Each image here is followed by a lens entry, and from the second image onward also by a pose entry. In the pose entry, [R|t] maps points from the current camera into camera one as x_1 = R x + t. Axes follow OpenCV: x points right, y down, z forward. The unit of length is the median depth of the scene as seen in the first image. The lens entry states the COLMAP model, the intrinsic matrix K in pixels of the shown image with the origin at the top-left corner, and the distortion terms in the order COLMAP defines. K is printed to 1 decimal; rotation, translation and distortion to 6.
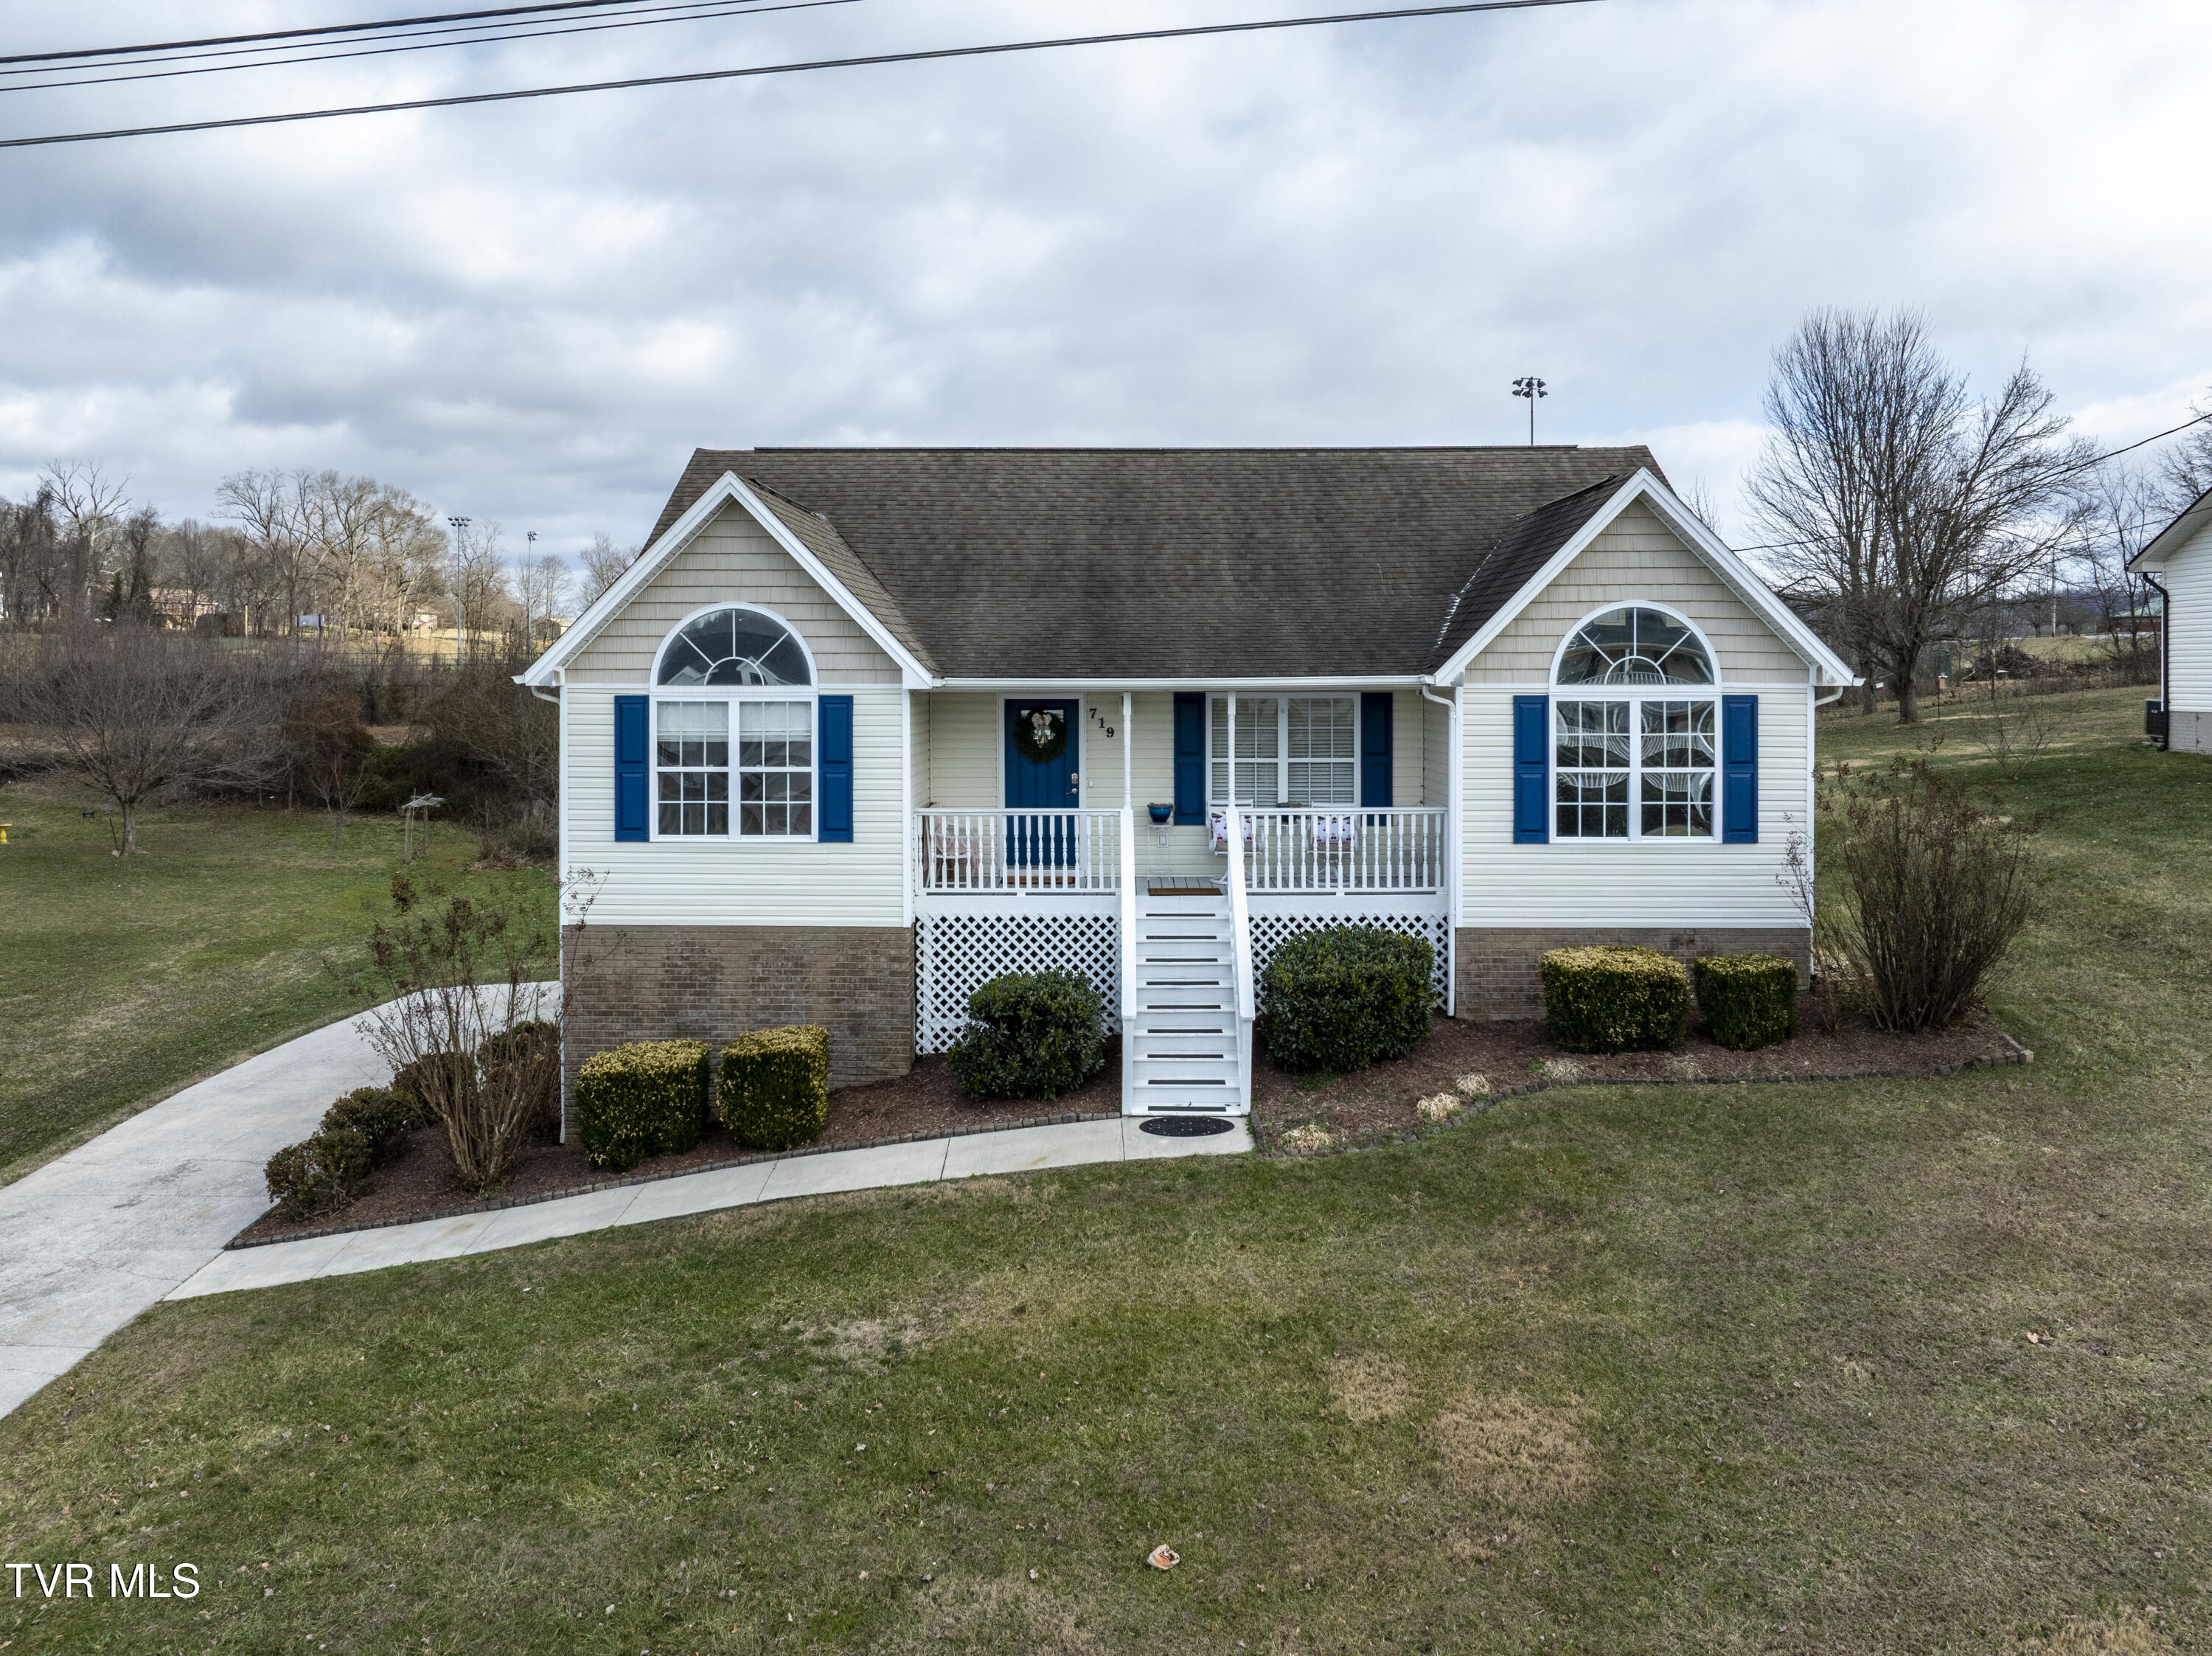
lens RADIAL K [[1592.2, 0, 1095.2], [0, 1592.2, 687.5], [0, 0, 1]] dist [-0.024060, -0.009915]
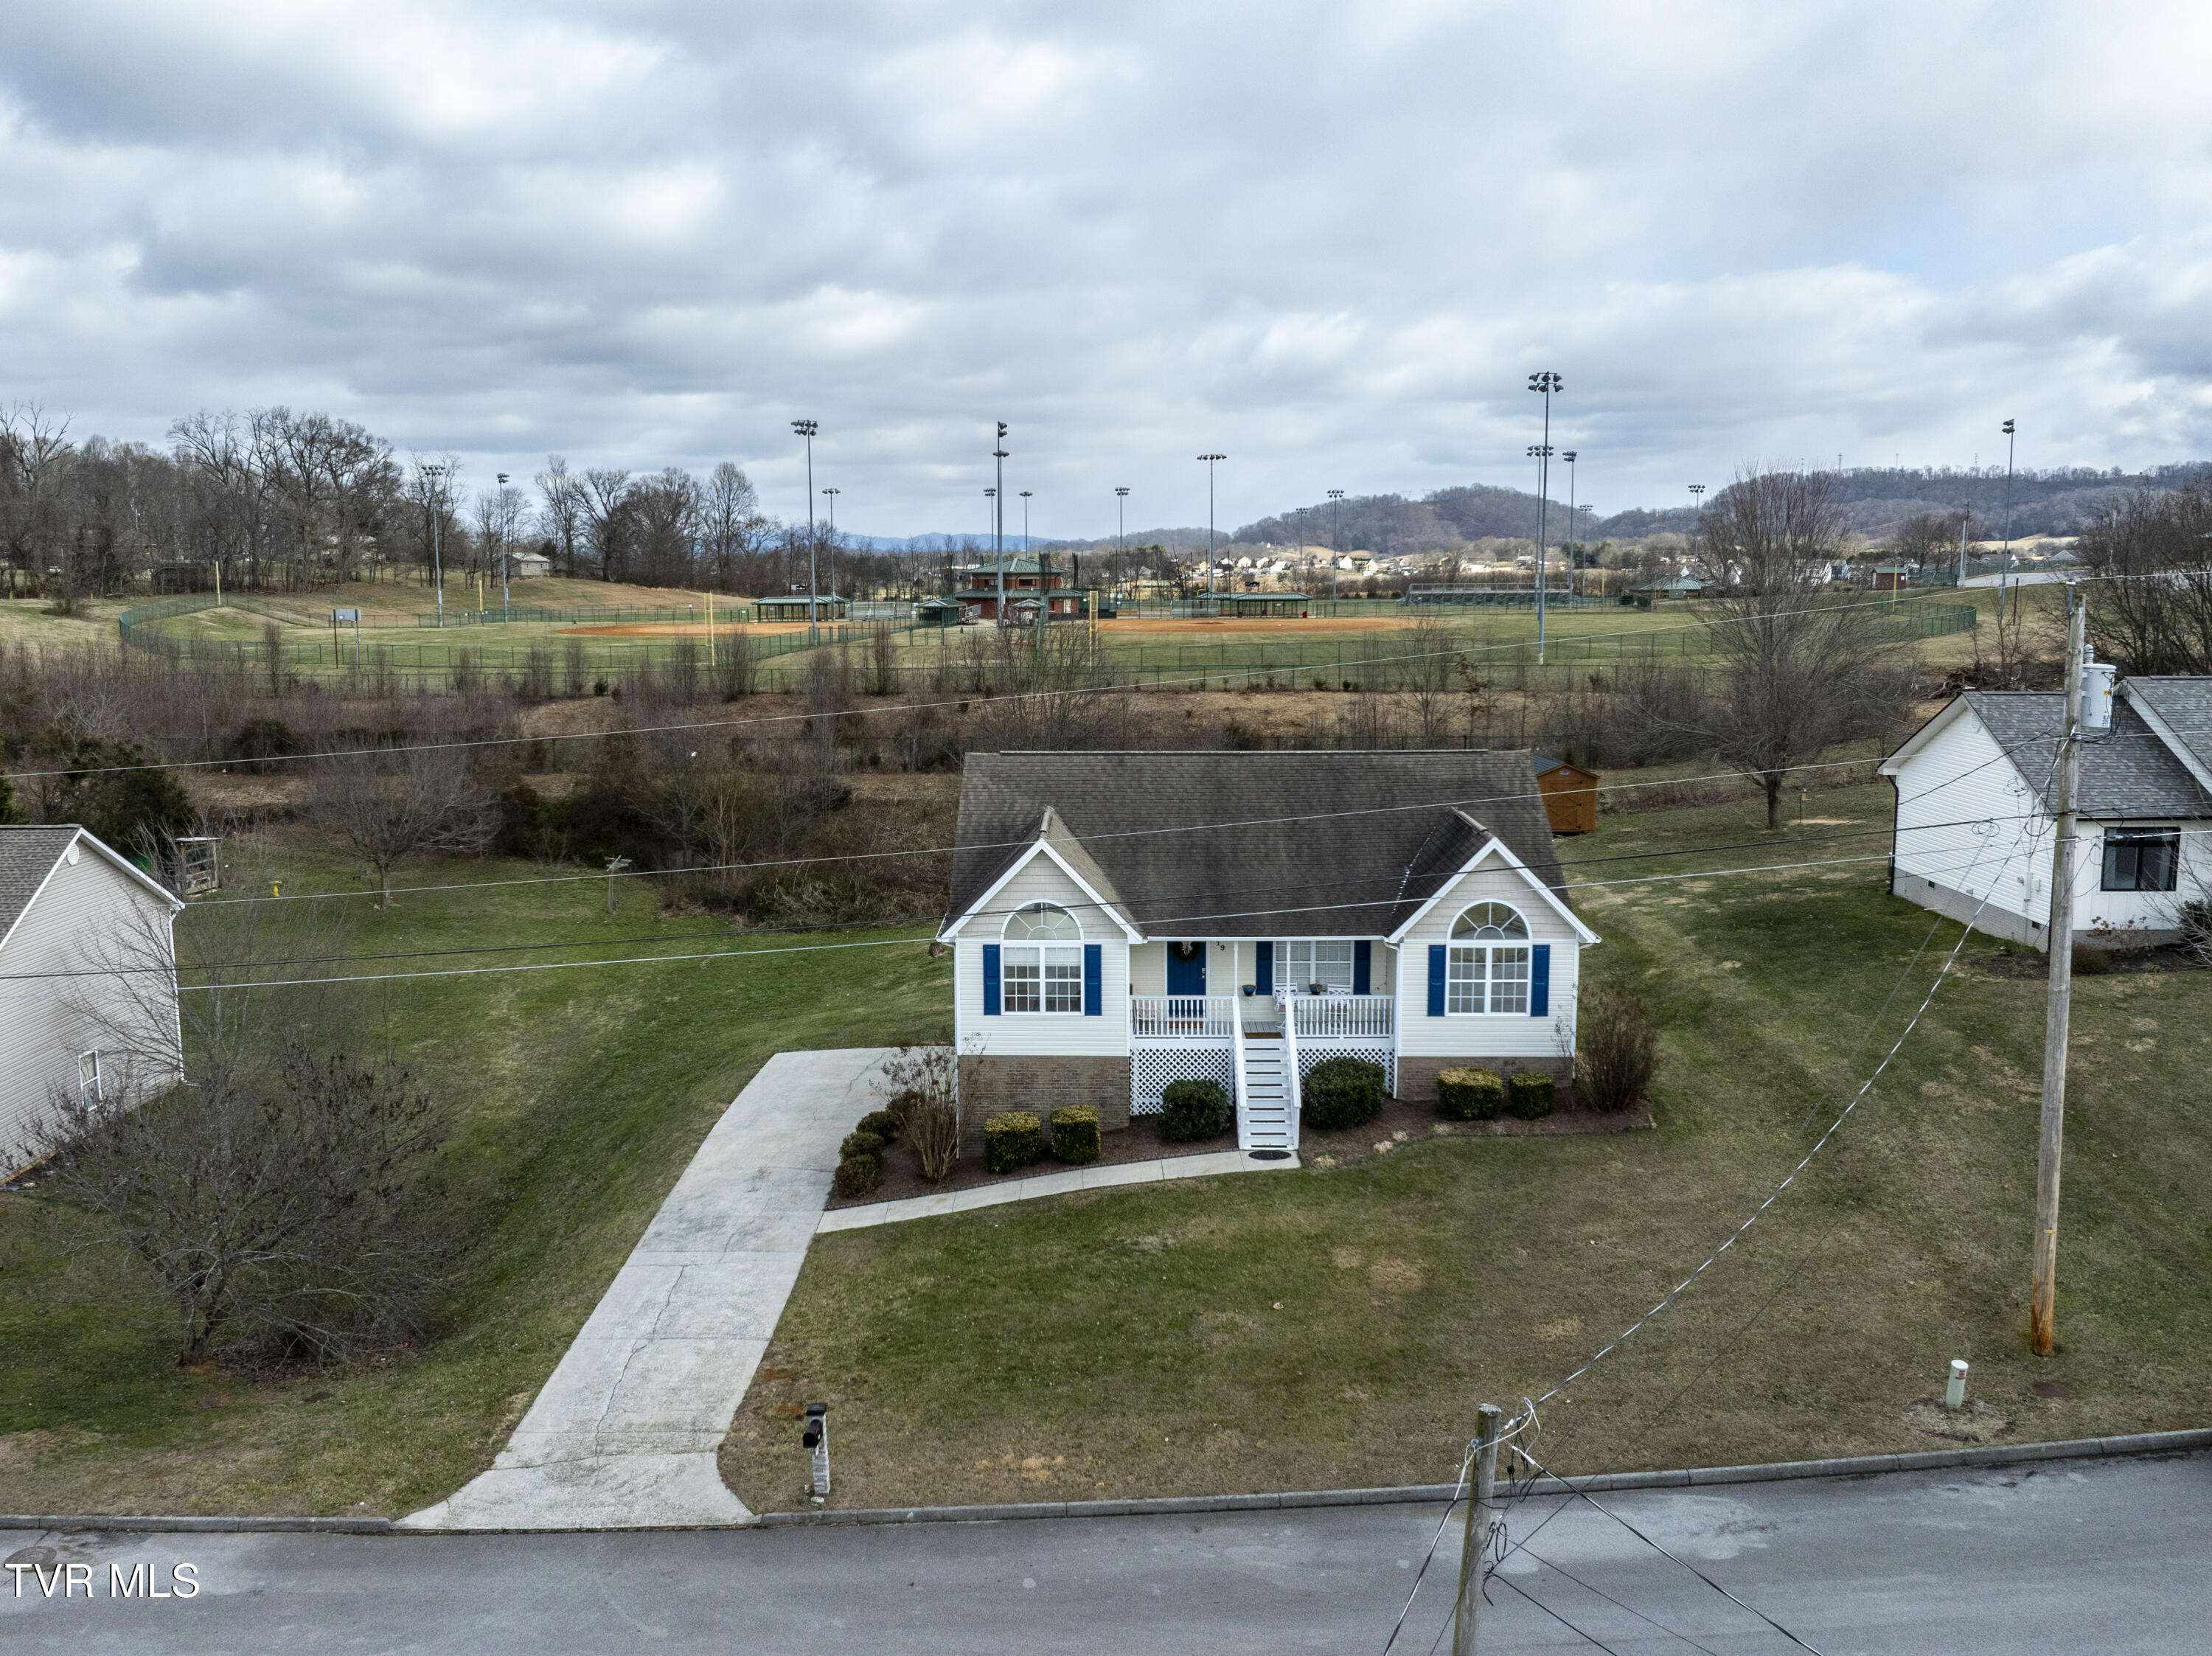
lens RADIAL K [[1806.7, 0, 1022.7], [0, 1806.7, 834.3], [0, 0, 1]] dist [-0.028577, 0.002038]
pose [[0.999540, -0.005740, -0.029777, -0.197616], [0.009816, 0.990301, 0.138590, -0.489997], [0.028692, -0.138819, 0.989902, -1.359099]]
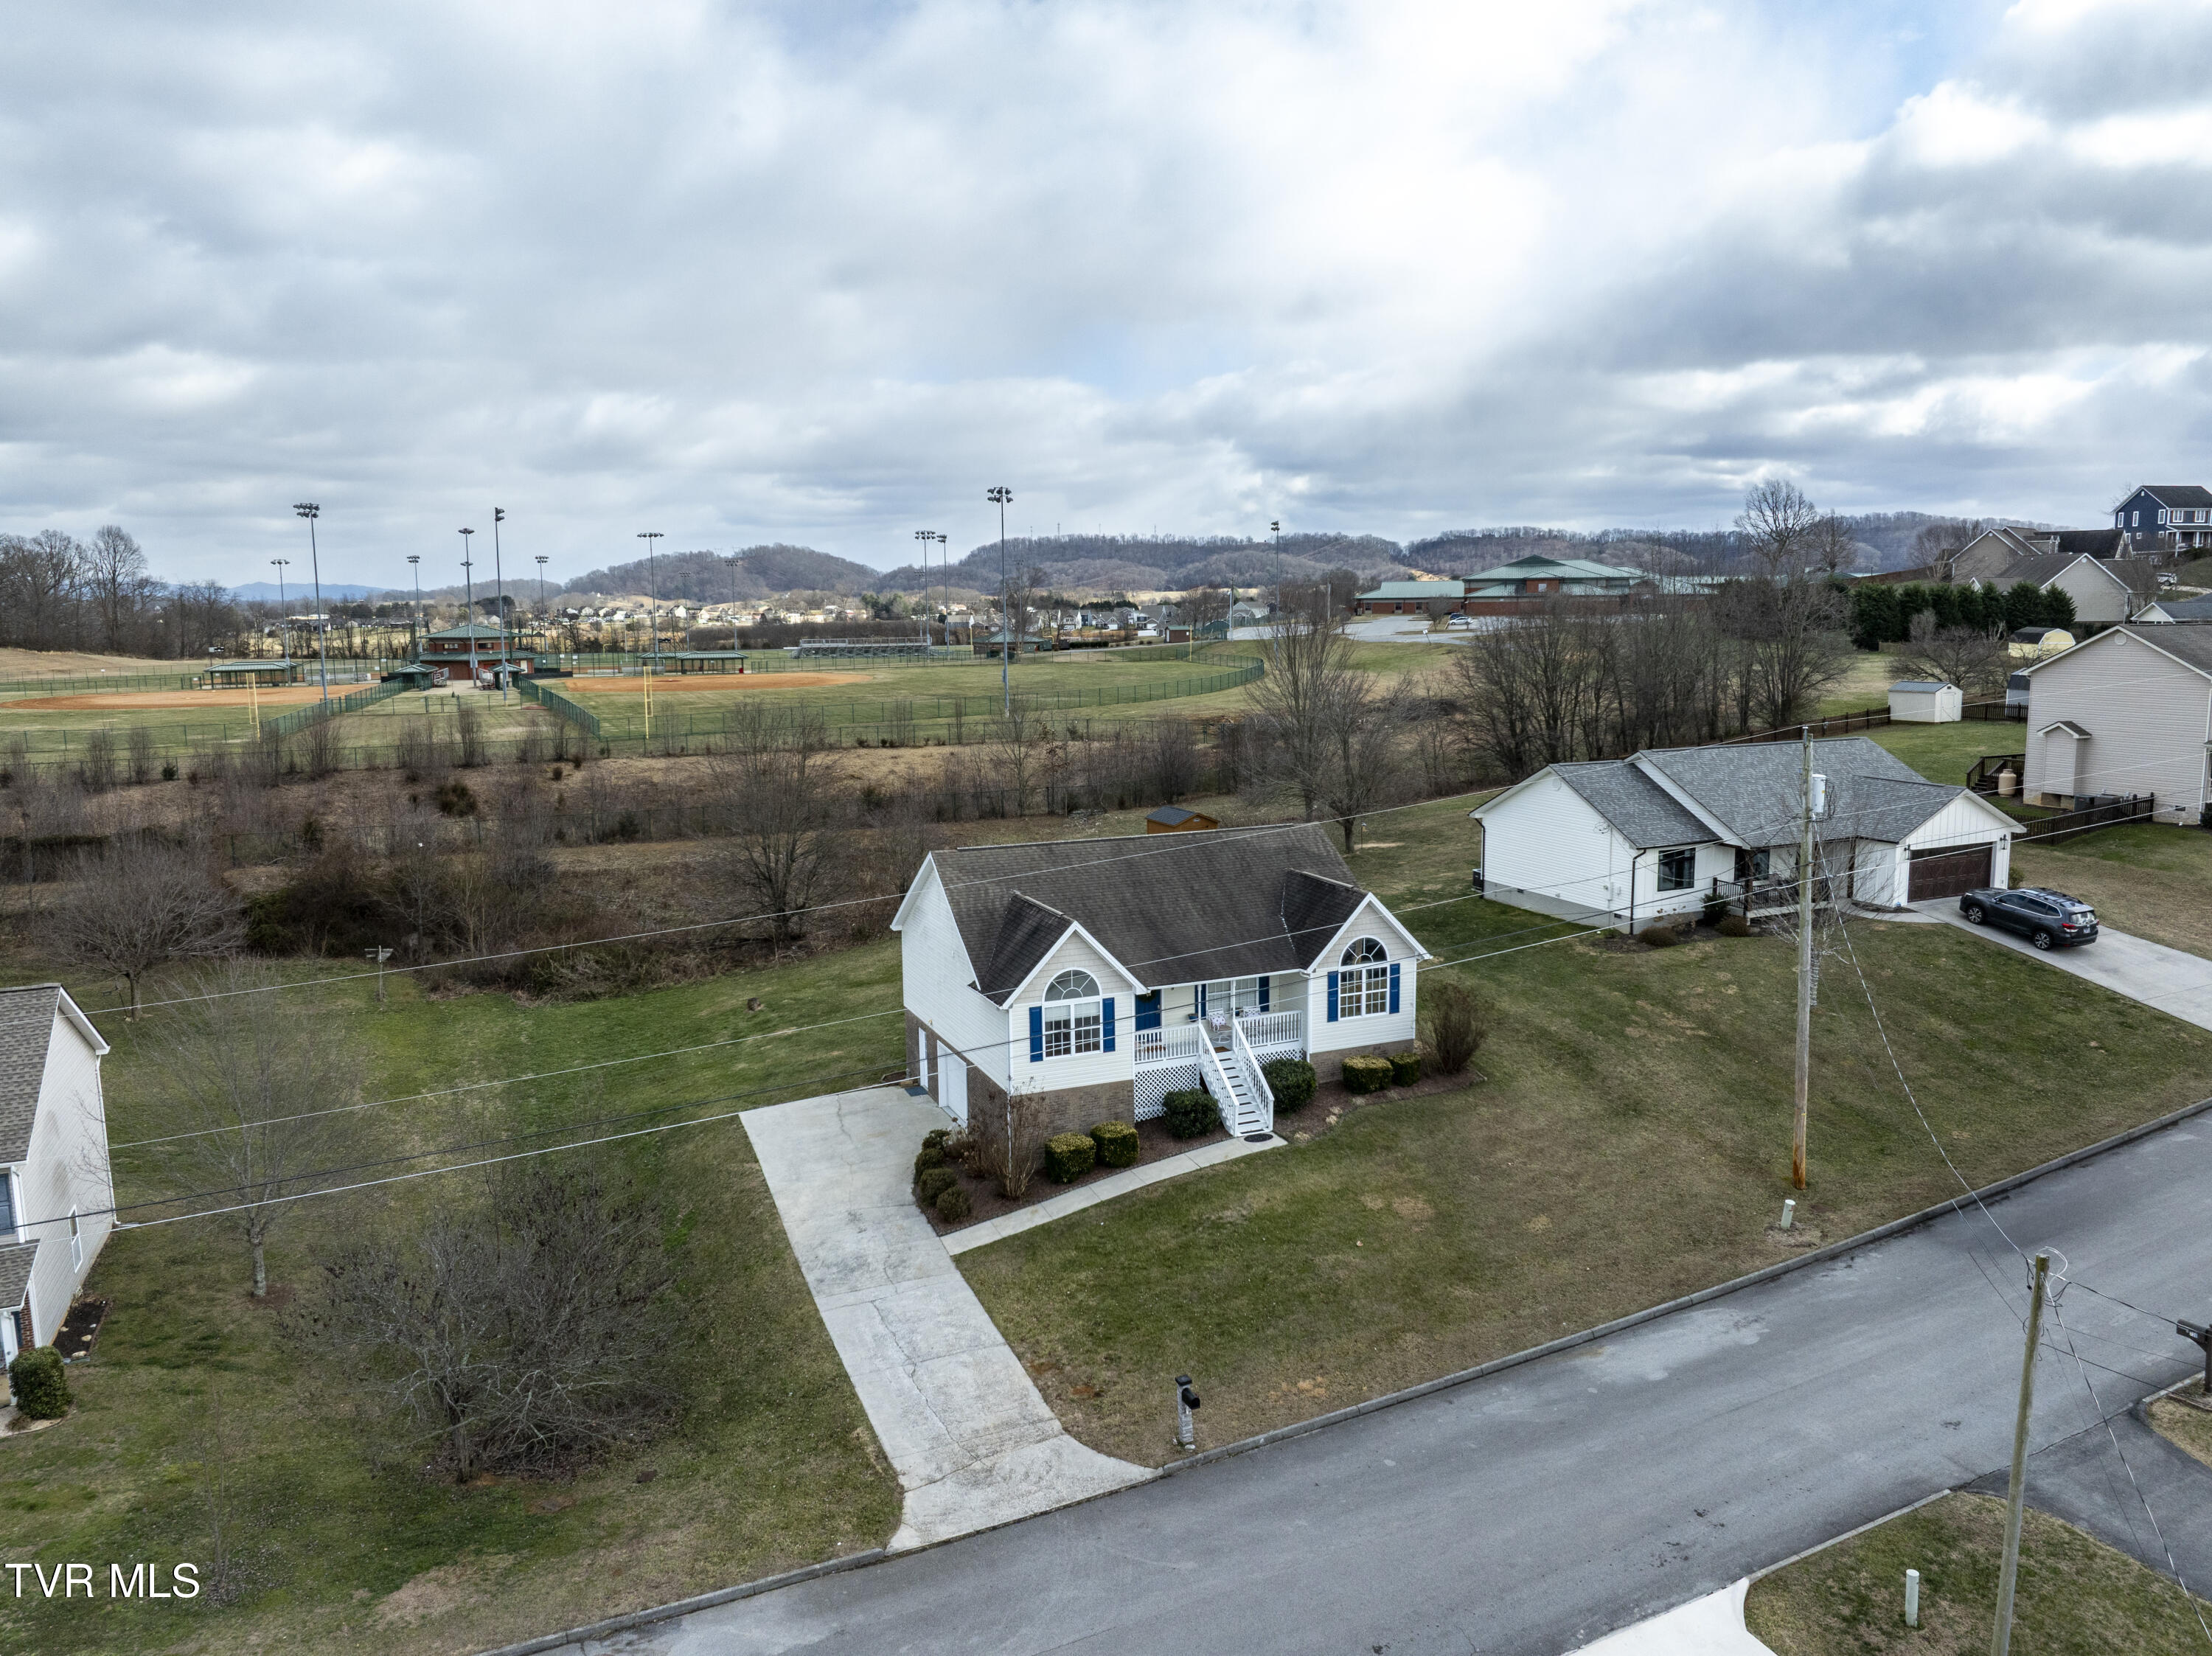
lens RADIAL K [[1537.8, 0, 1106.0], [0, 1537.8, 828.0], [0, 0, 1]] dist [-0.023045, -0.003538]
pose [[0.909903, -0.069315, 0.408989, -1.290373], [0.013963, 0.990500, 0.136804, -0.676327], [-0.414586, -0.118768, 0.902227, -1.377866]]
